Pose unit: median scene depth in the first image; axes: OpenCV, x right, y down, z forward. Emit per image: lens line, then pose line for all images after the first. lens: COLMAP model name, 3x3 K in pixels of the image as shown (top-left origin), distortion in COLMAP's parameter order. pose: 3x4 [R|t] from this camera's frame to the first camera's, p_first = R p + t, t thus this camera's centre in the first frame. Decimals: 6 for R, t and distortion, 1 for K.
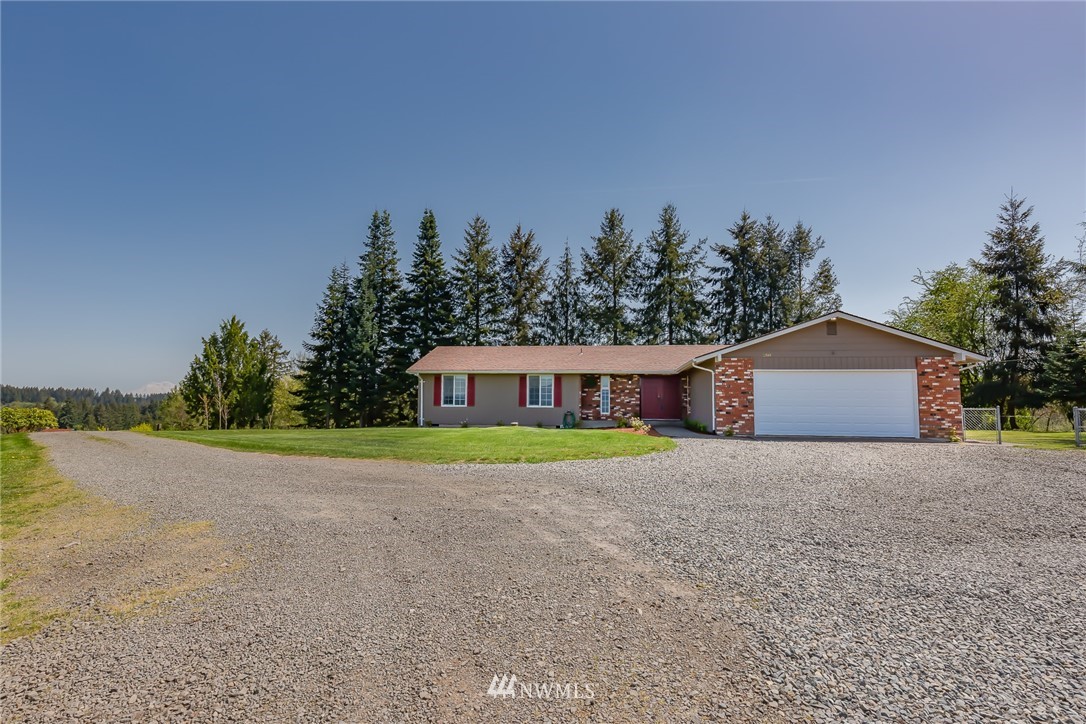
lens RADIAL K [[540.9, 0, 543.0], [0, 540.9, 362.0], [0, 0, 1]] dist [-0.000864, -0.000646]
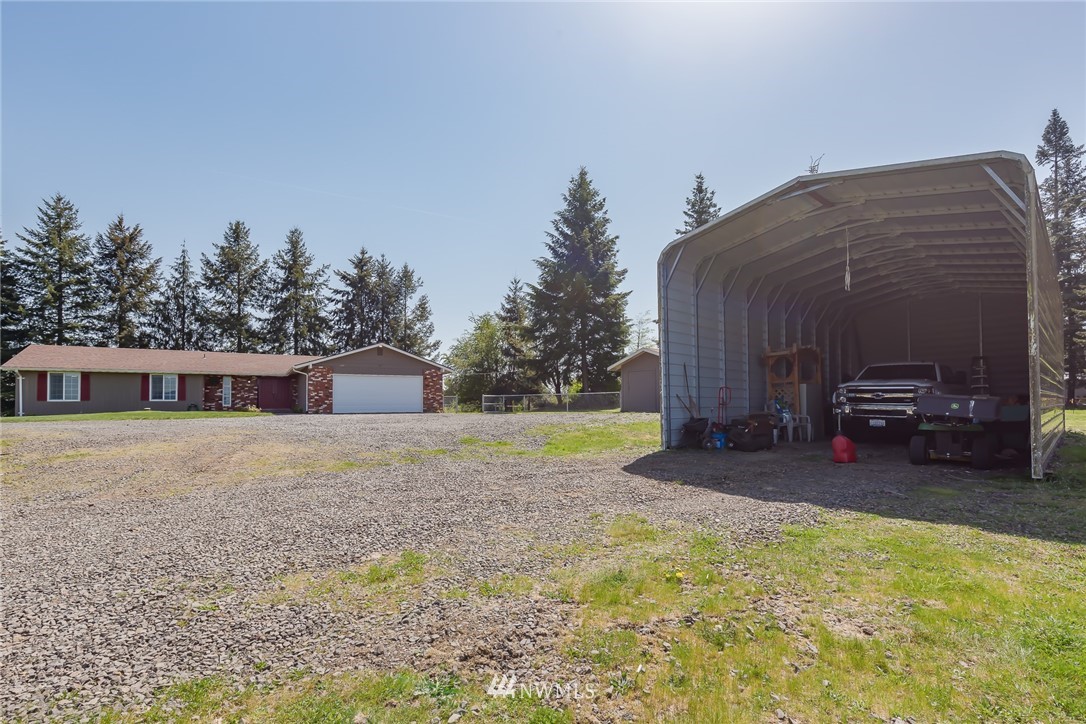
lens RADIAL K [[497.1, 0, 548.0], [0, 497.1, 392.5], [0, 0, 1]] dist [0.000766, 0.000552]
pose [[0.773820, 0.003122, 0.633398, -0.017194], [-0.032098, 0.998896, 0.034291, -0.000646], [-0.632592, -0.046866, 0.773066, -0.158134]]
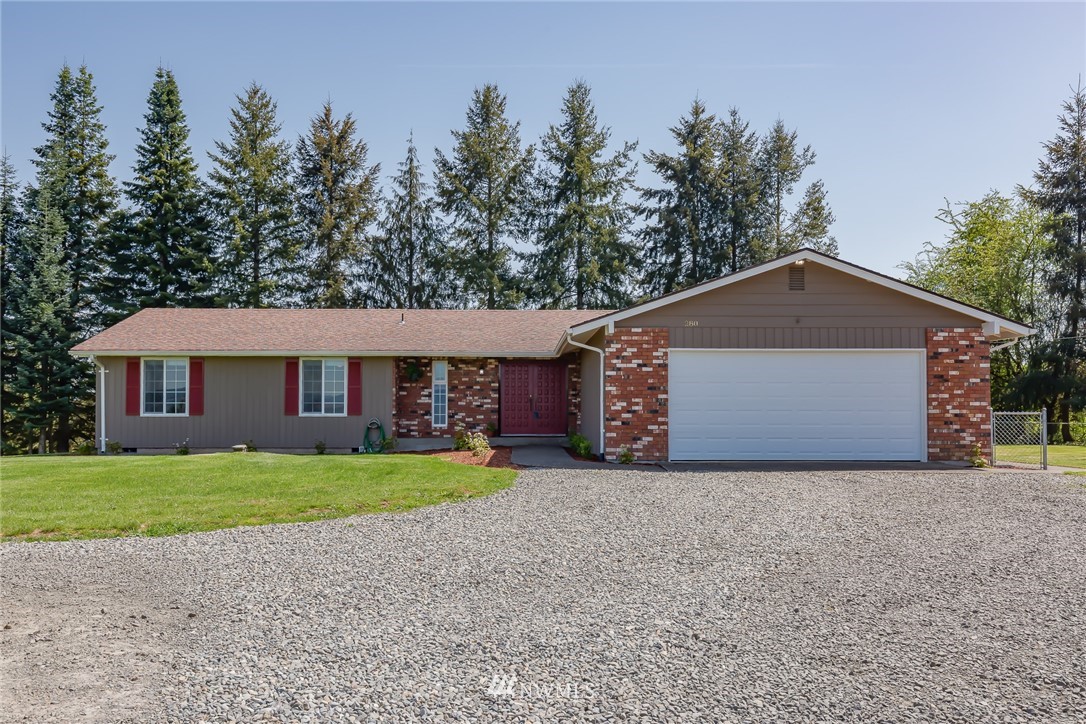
lens RADIAL K [[859.4, 0, 531.7], [0, 859.4, 392.2], [0, 0, 1]] dist [0.002640, 0.005591]
pose [[0.987562, -0.004512, 0.157165, 0.026516], [-0.004565, 0.998344, 0.057347, 0.002324], [-0.157164, -0.057351, 0.985906, 0.029958]]
